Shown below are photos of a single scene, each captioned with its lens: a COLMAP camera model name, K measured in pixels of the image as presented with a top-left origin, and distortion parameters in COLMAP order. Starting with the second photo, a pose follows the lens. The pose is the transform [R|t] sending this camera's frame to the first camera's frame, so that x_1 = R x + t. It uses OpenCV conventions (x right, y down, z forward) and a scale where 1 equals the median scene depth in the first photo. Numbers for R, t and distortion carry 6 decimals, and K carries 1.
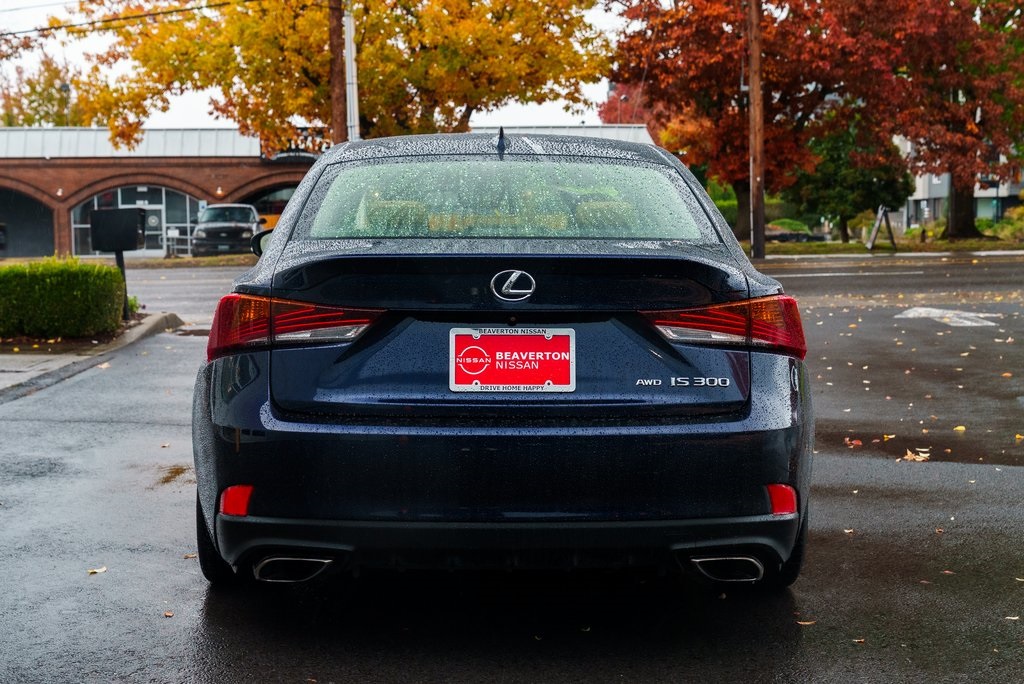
lens RADIAL K [[1537.8, 0, 516.0], [0, 1537.8, 346.1], [0, 0, 1]] dist [0.010694, 0.000000]
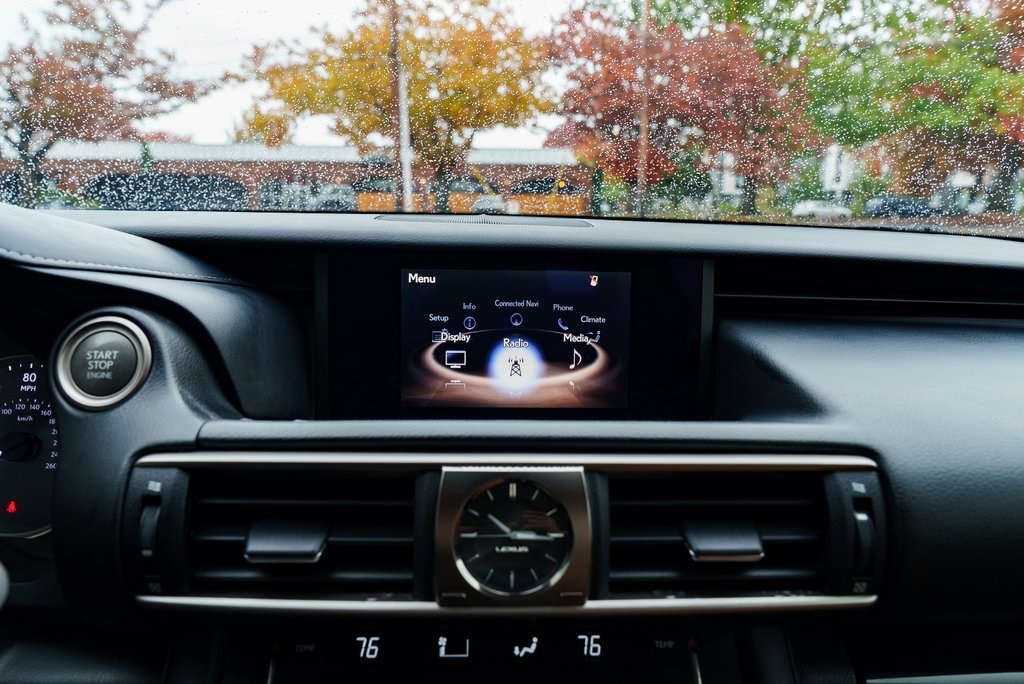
lens RADIAL K [[699.7, 0, 511.9], [0, 699.7, 341.9], [0, 0, 1]] dist [-0.023467, 0.015082]
pose [[0.999629, 0.018336, 0.020131, 0.001465], [-0.020542, 0.993101, 0.115453, -0.013052], [-0.017875, -0.115823, 0.993109, 0.216546]]
